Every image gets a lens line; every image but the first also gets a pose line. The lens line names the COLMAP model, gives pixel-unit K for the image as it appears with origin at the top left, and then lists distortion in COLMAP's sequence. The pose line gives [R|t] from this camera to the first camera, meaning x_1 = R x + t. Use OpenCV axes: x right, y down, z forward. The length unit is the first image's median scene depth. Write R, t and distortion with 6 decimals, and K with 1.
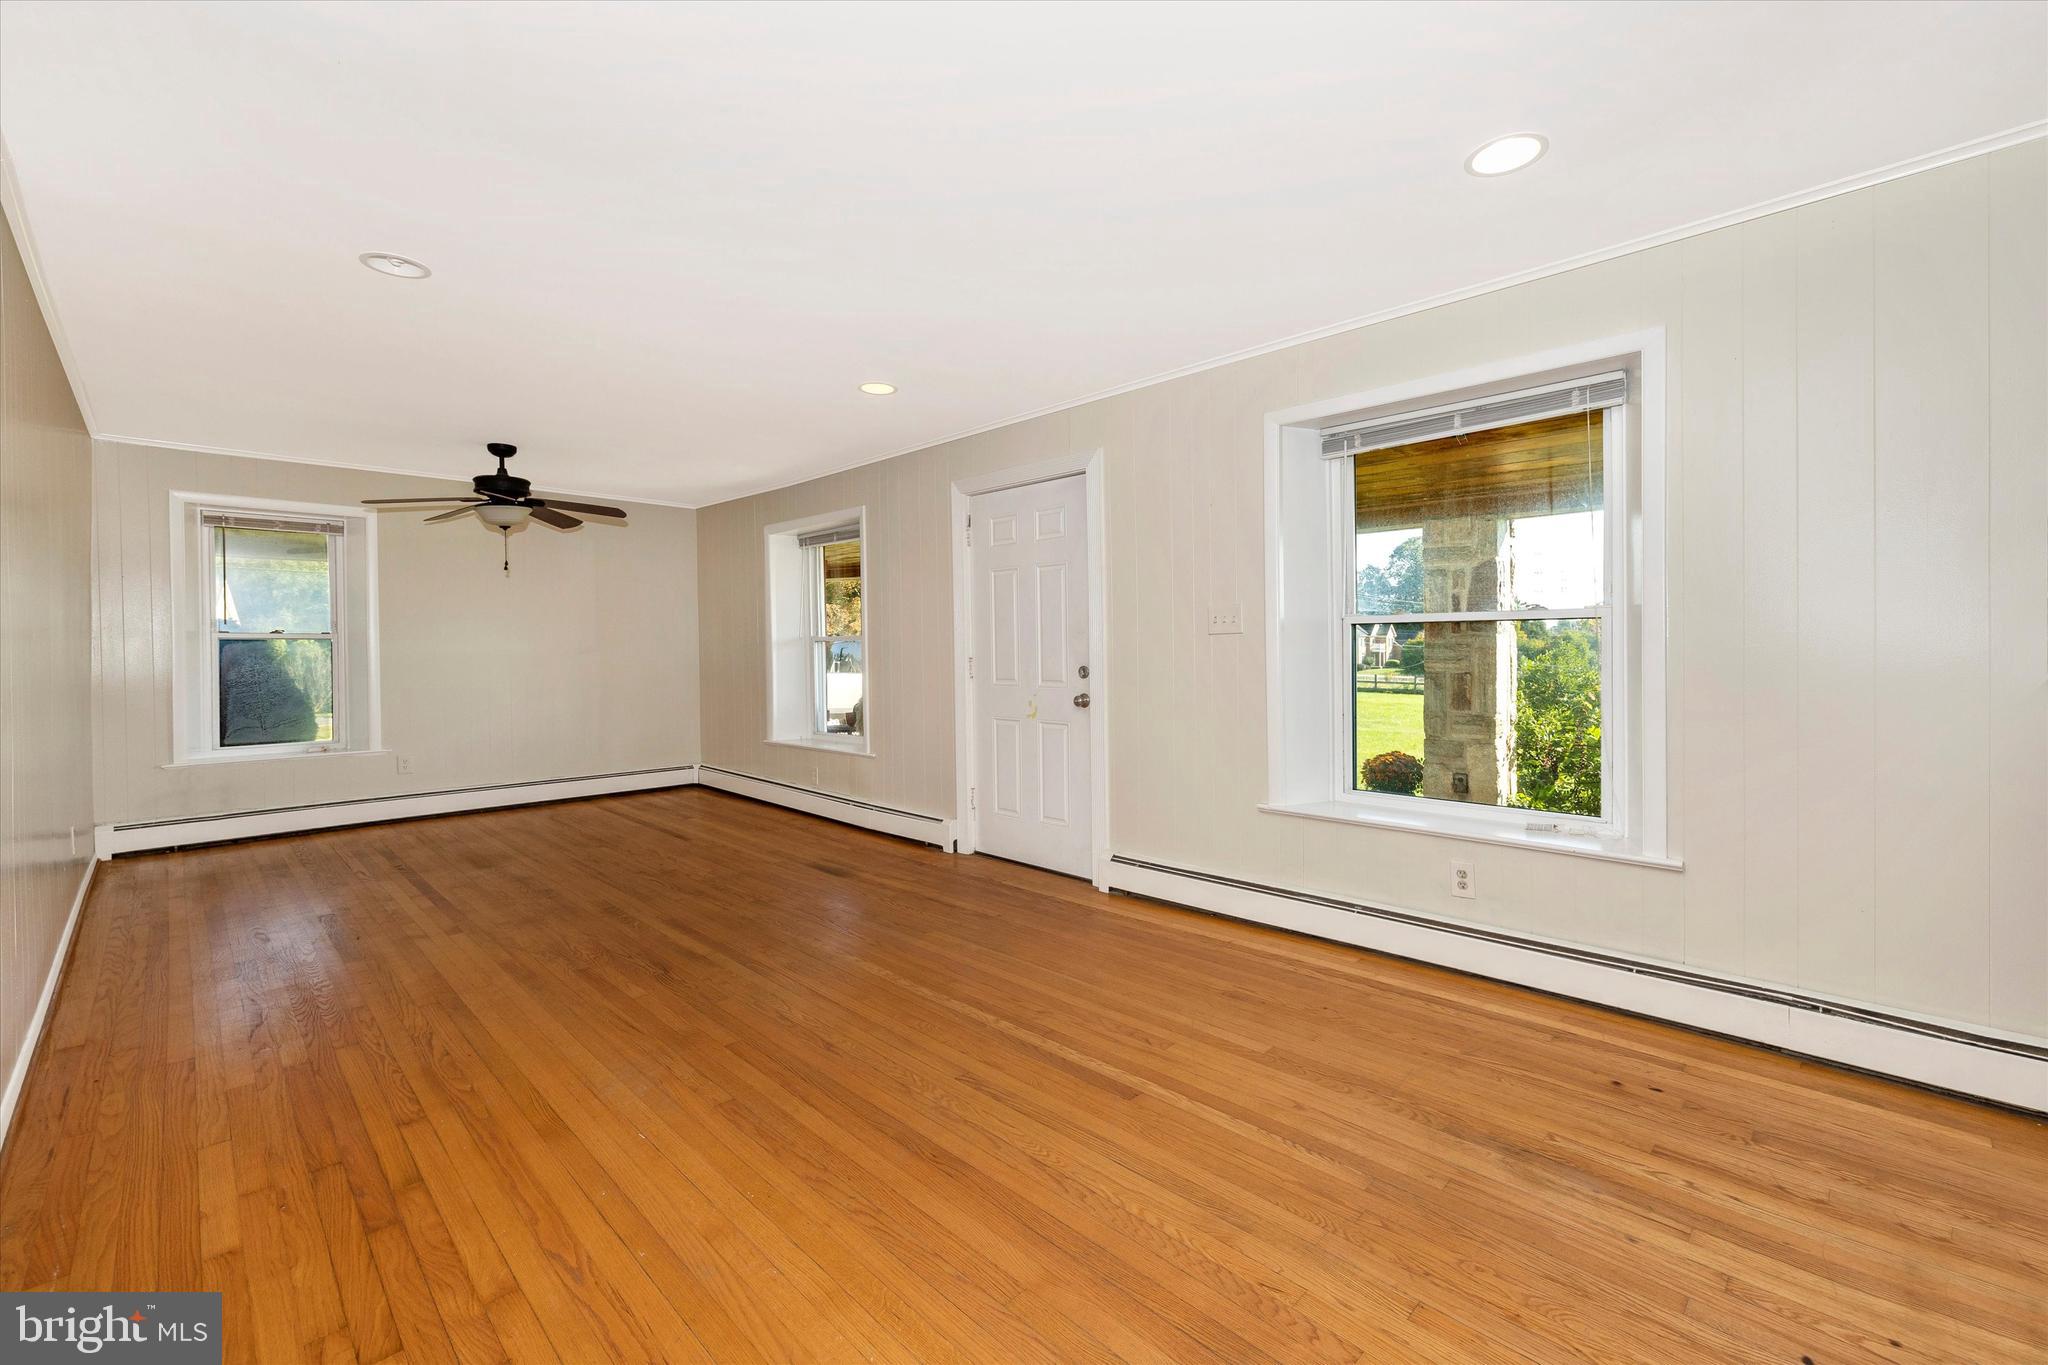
lens RADIAL K [[866.7, 0, 1054.7], [0, 866.7, 631.4], [0, 0, 1]] dist [-0.000685, 0.000274]
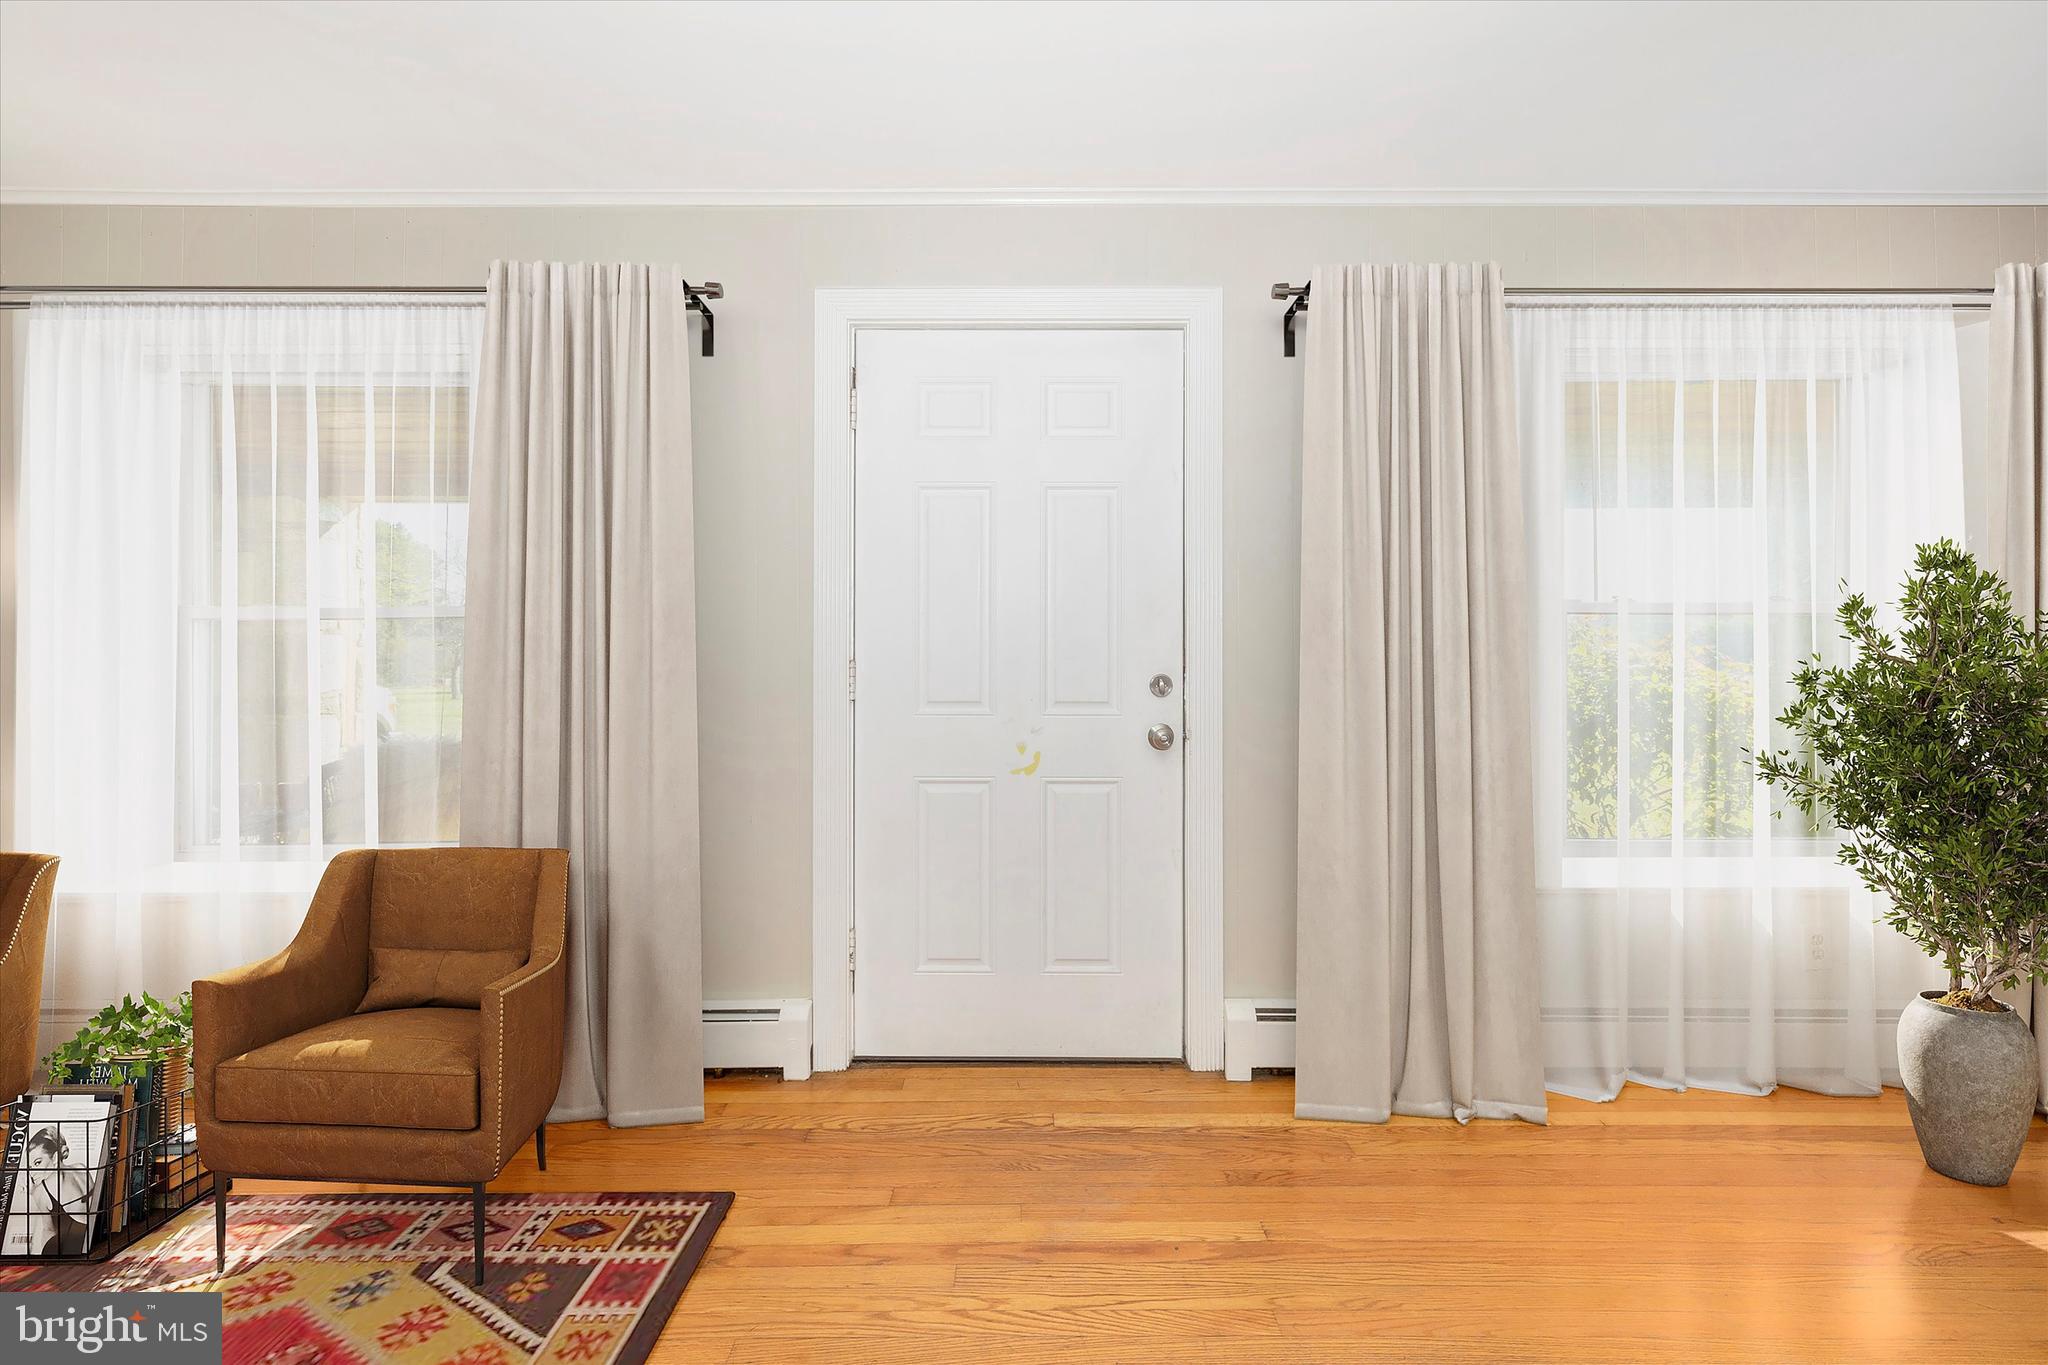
lens RADIAL K [[856.5, 0, 1019.2], [0, 856.5, 652.6], [0, 0, 1]] dist [0.001049, 0.000317]
pose [[0.711823, 0.009153, 0.702299, -0.412141], [-0.024268, 0.999639, 0.011568, 0.022585], [-0.701939, -0.025278, 0.711788, 0.682148]]
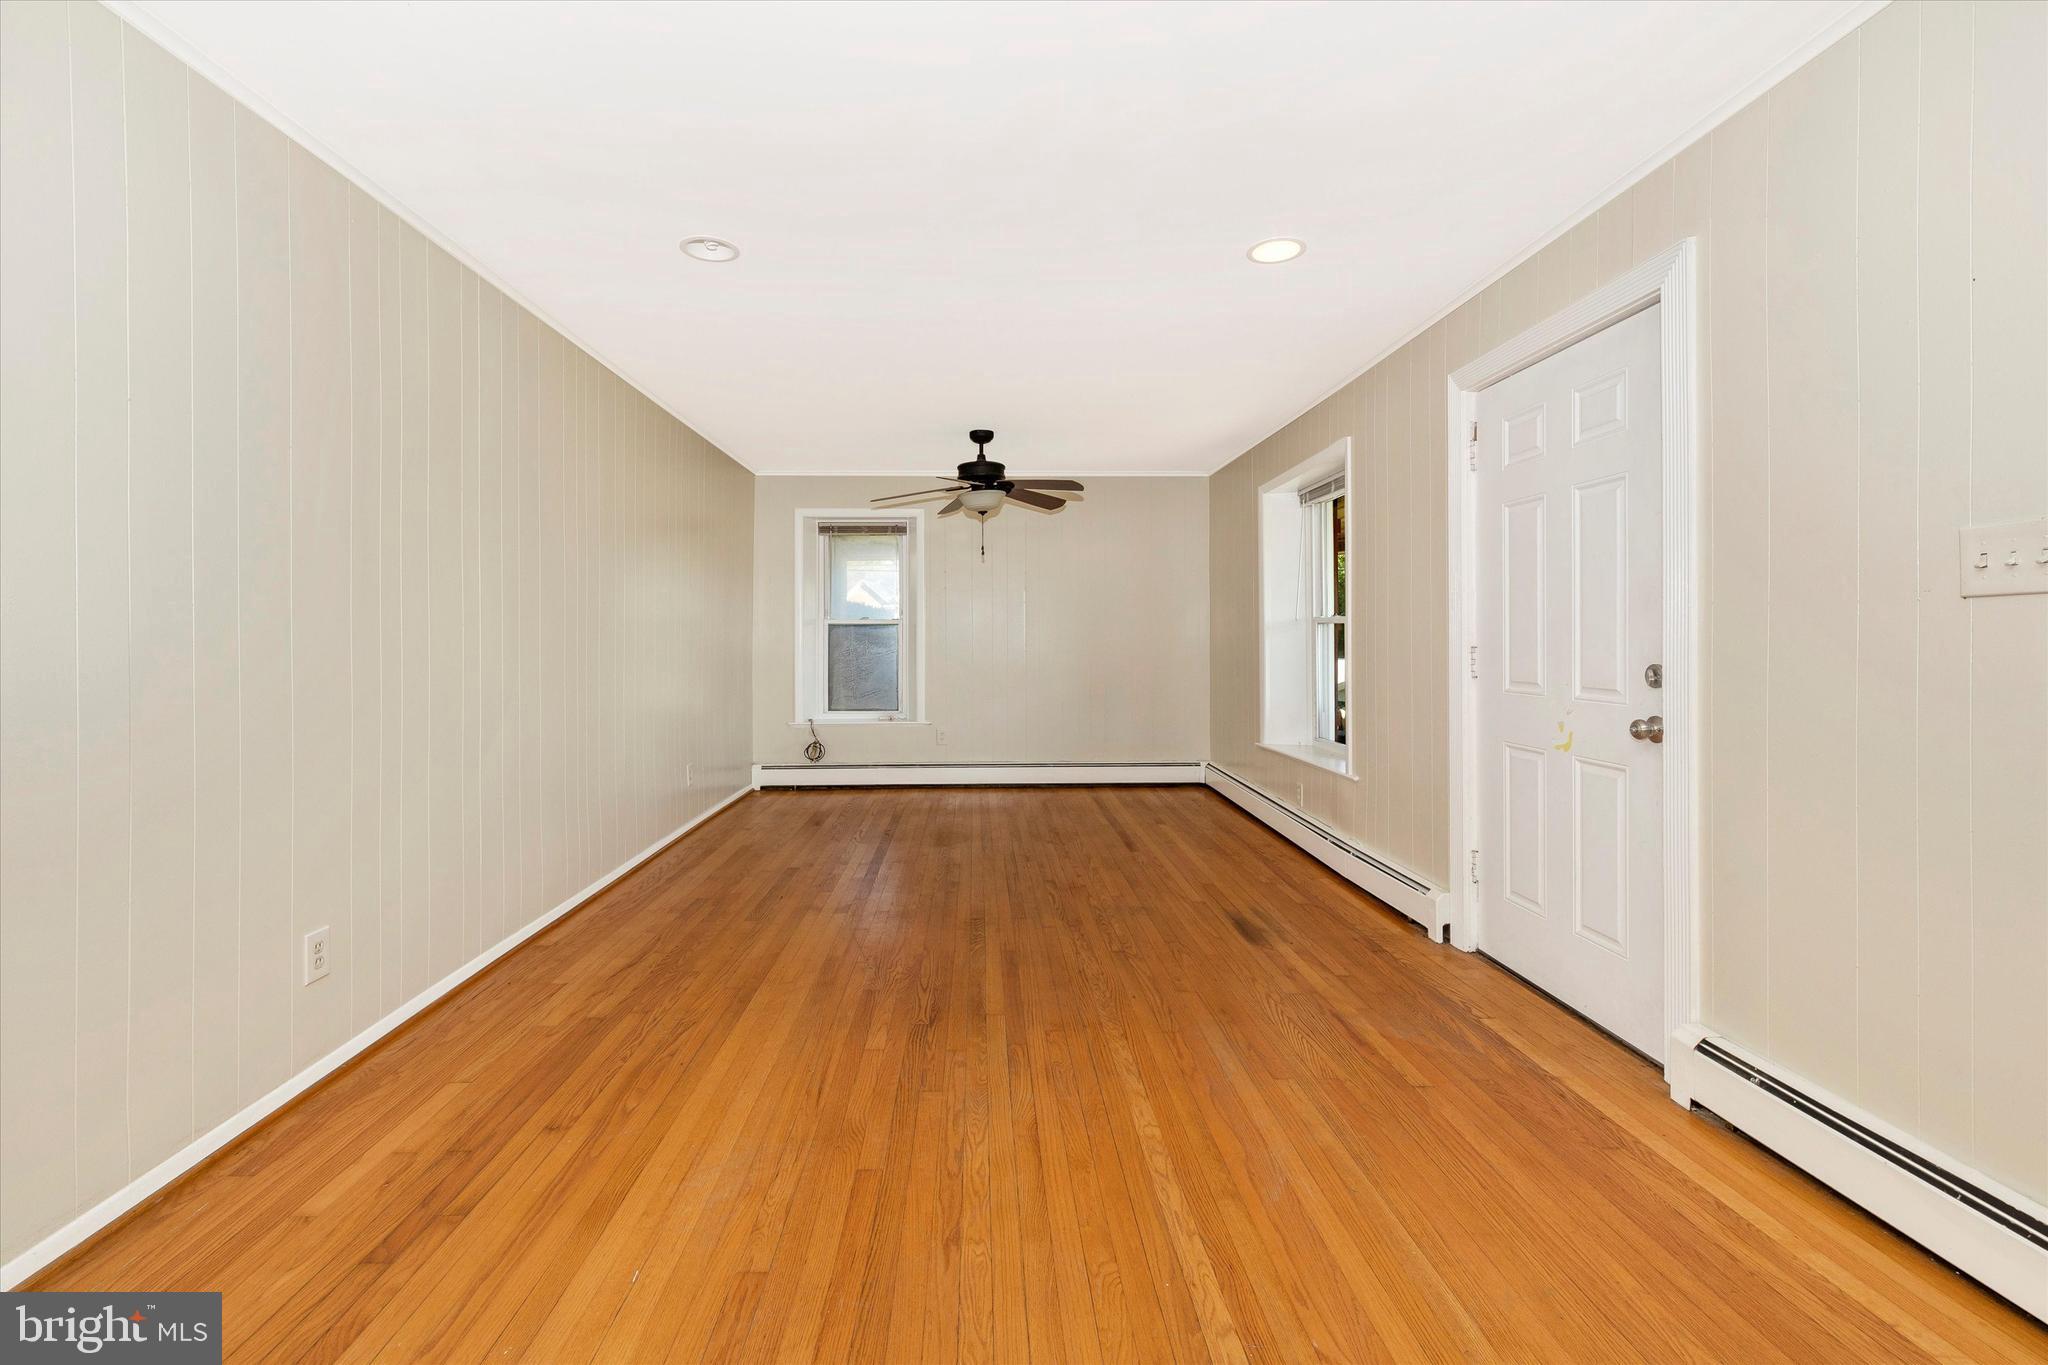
lens RADIAL K [[888.9, 0, 981.1], [0, 888.9, 639.4], [0, 0, 1]] dist [-0.007180, 0.000201]
pose [[0.701132, 0.006935, -0.712998, 0.131669], [0.011782, 0.999704, 0.021309, 0.007936], [0.712935, -0.023341, 0.700842, 0.325782]]
